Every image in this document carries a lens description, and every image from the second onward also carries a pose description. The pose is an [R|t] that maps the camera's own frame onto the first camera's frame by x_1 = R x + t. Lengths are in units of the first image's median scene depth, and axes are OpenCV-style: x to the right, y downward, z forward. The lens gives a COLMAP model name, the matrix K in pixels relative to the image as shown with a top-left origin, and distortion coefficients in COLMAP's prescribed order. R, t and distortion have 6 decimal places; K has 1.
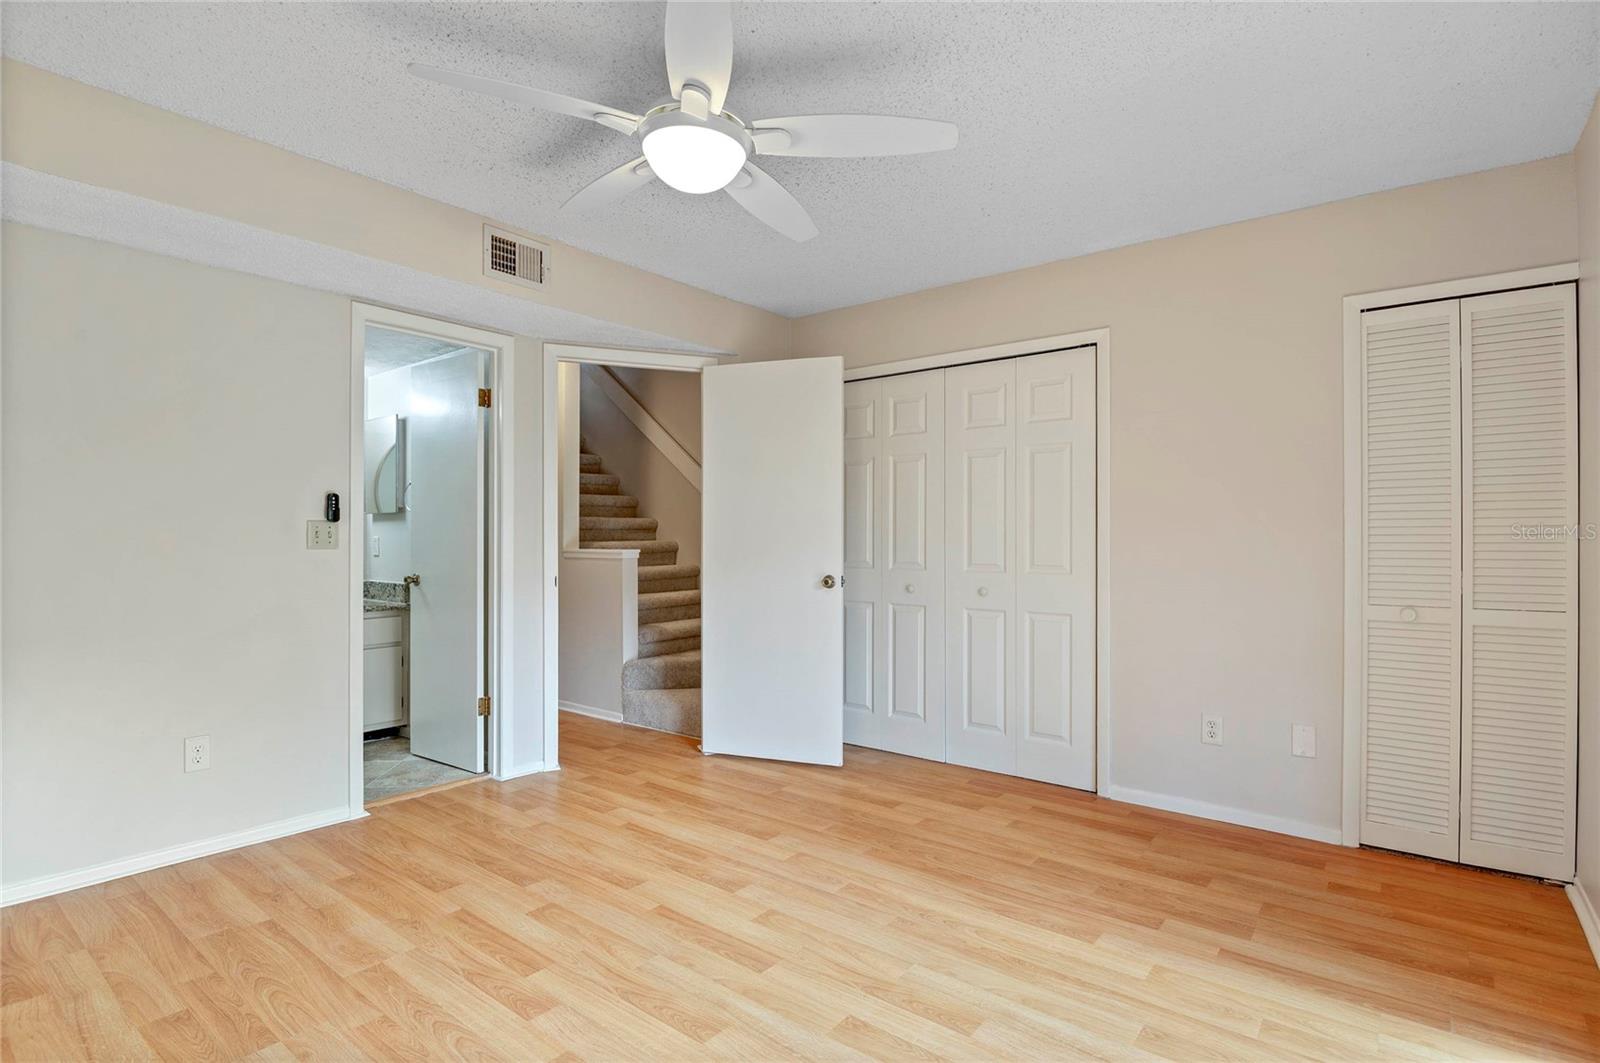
lens RADIAL K [[787.5, 0, 800.0], [0, 787.5, 531.5], [0, 0, 1]] dist [0.000091, -0.014202]
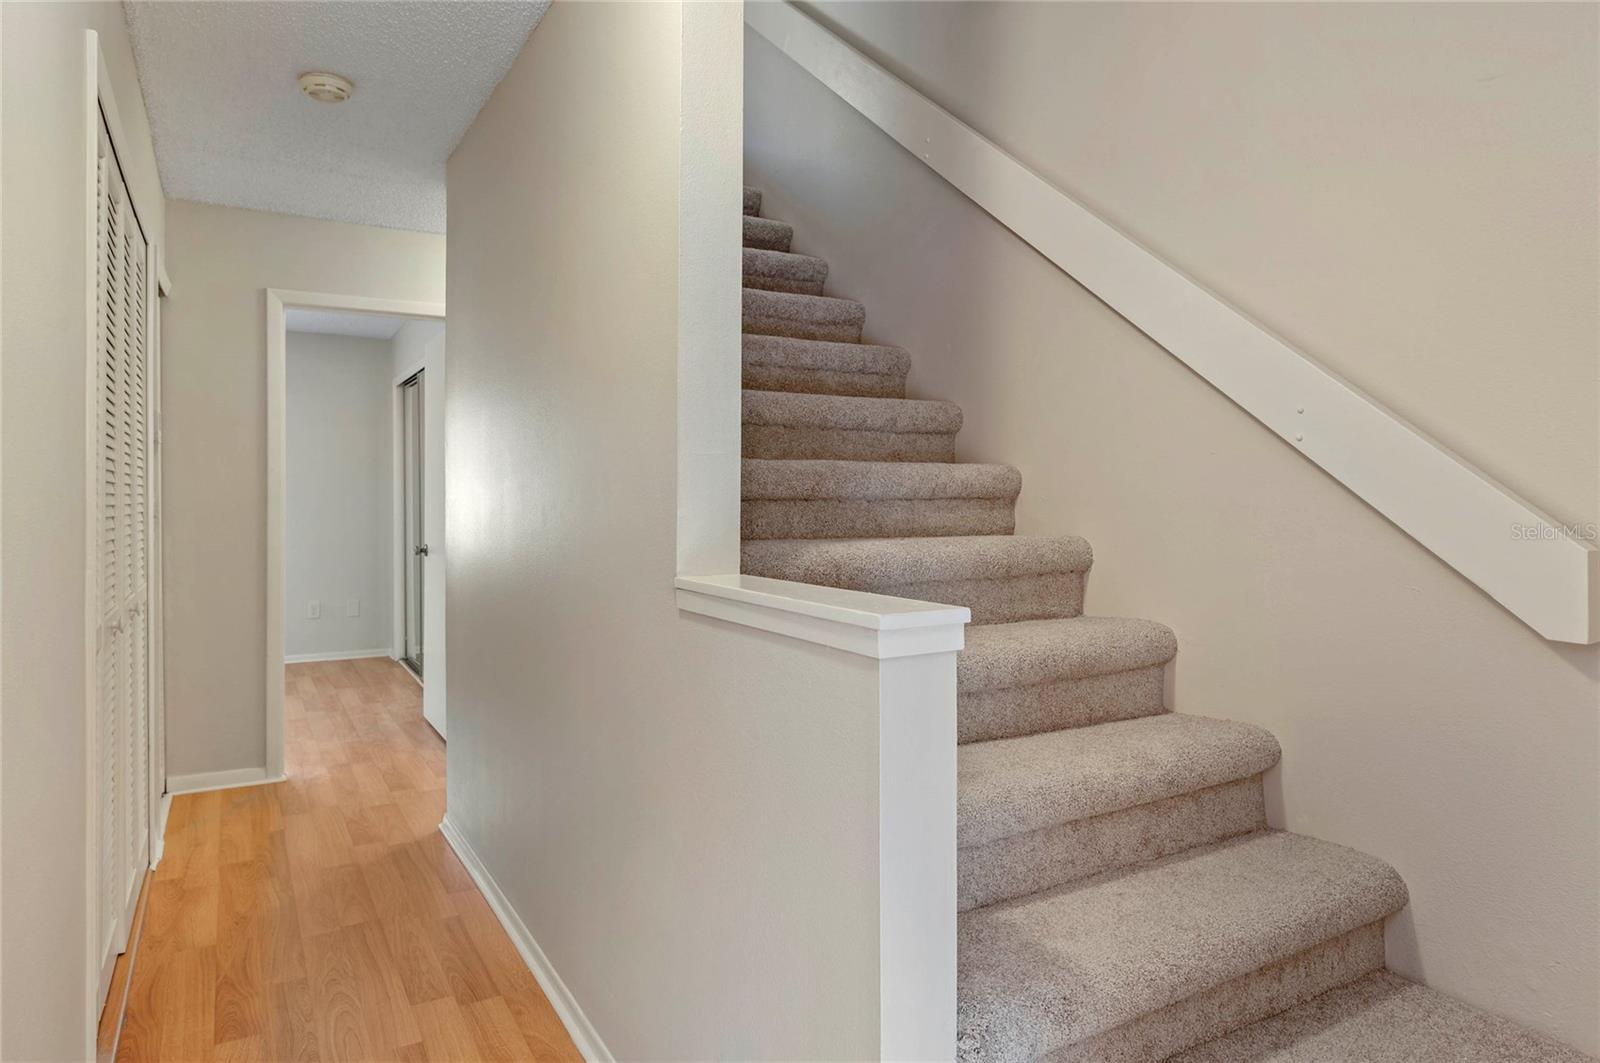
lens RADIAL K [[963.6, 0, 798.5], [0, 963.6, 498.9], [0, 0, 1]] dist [-0.000253, 0.000005]
pose [[0.932286, 0.004884, -0.361688, -0.125345], [-0.000213, 0.999916, 0.012953, -0.007663], [0.361721, -0.011999, 0.932209, 0.612885]]
